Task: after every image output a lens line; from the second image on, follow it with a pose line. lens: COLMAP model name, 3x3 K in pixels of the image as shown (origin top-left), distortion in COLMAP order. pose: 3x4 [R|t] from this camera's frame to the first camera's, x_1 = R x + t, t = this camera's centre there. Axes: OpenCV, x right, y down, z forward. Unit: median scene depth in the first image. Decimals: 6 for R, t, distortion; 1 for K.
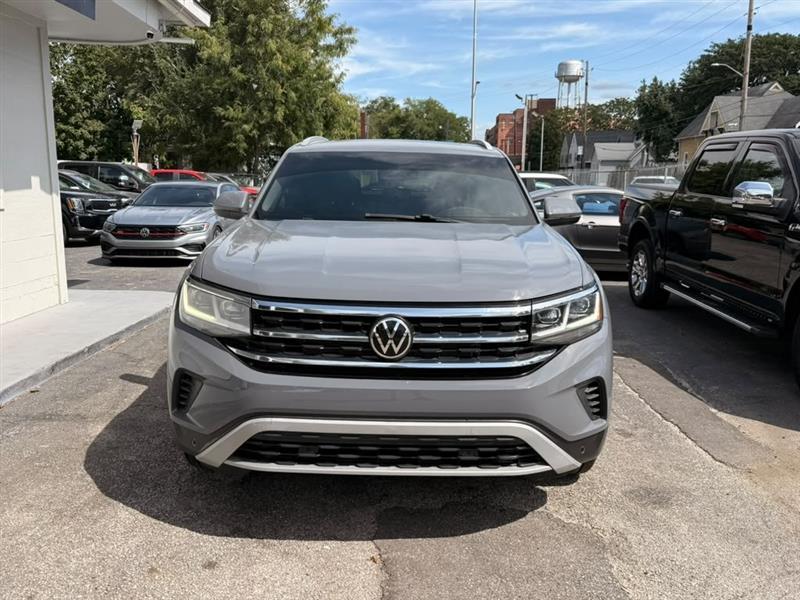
lens RADIAL K [[697.1, 0, 398.5], [0, 697.1, 302.9], [0, 0, 1]] dist [0.107355, -0.231079]
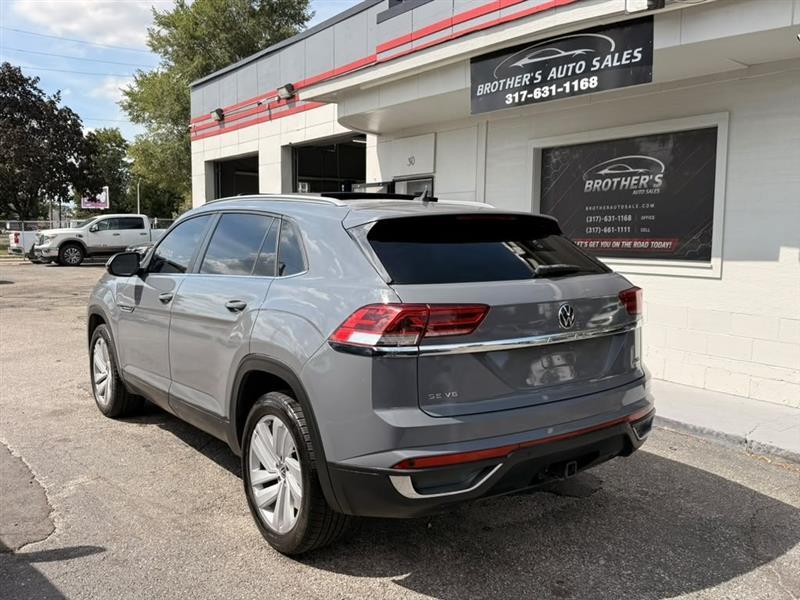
lens RADIAL K [[700.8, 0, 402.2], [0, 700.8, 298.2], [0, 0, 1]] dist [0.088405, -0.171274]
pose [[-0.795554, 0.037873, -0.604698, 0.295545], [-0.127006, 0.965446, 0.227560, -0.204222], [0.592421, 0.257837, -0.763254, 1.113990]]
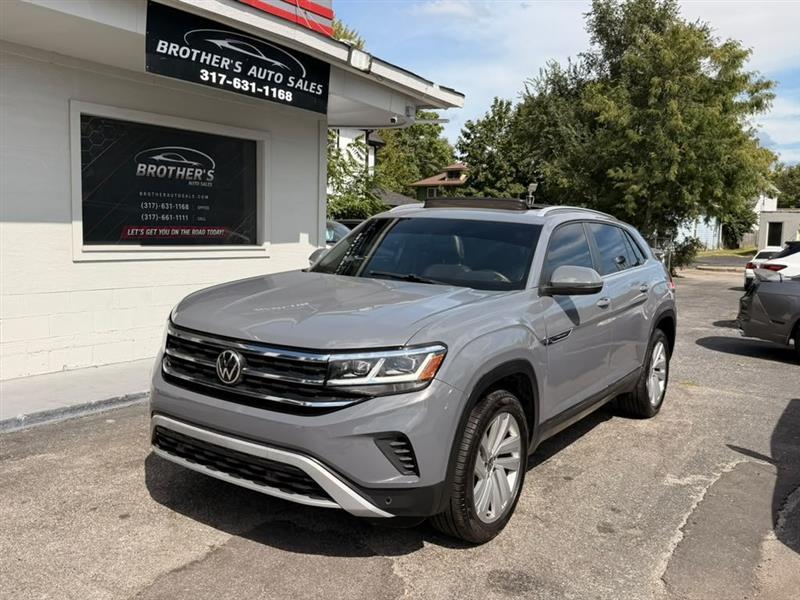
lens RADIAL K [[697.7, 0, 400.7], [0, 697.7, 297.5], [0, 0, 1]] dist [0.109506, -0.233992]
pose [[0.825450, 0.073713, -0.559641, 0.294886], [-0.123329, 0.991035, -0.051371, -0.014343], [0.550837, 0.111424, 0.827141, 0.037200]]
